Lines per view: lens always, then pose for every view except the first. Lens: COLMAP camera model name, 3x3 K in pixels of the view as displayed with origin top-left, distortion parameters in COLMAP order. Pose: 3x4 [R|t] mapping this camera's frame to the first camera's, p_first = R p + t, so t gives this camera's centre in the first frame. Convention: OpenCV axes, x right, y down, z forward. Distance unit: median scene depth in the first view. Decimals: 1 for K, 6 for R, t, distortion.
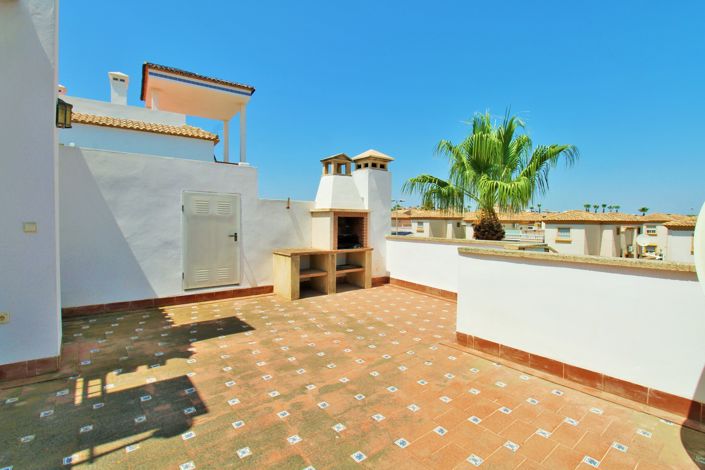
lens RADIAL K [[328.6, 0, 347.2], [0, 328.6, 233.8], [0, 0, 1]] dist [0.012276, -0.003429]
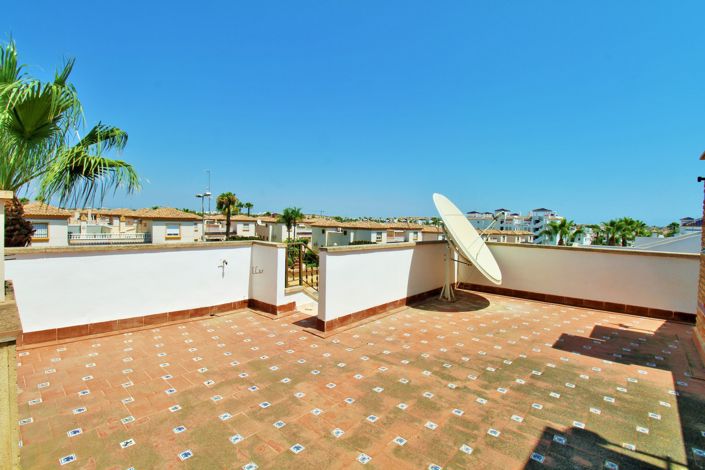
lens RADIAL K [[328.6, 0, 346.5], [0, 328.6, 233.1], [0, 0, 1]] dist [0.012276, -0.003429]
pose [[-0.174484, -0.053590, 0.983201, -1.080546], [0.002001, 0.998496, 0.054779, -0.111339], [-0.984658, 0.011526, -0.174115, 1.485017]]
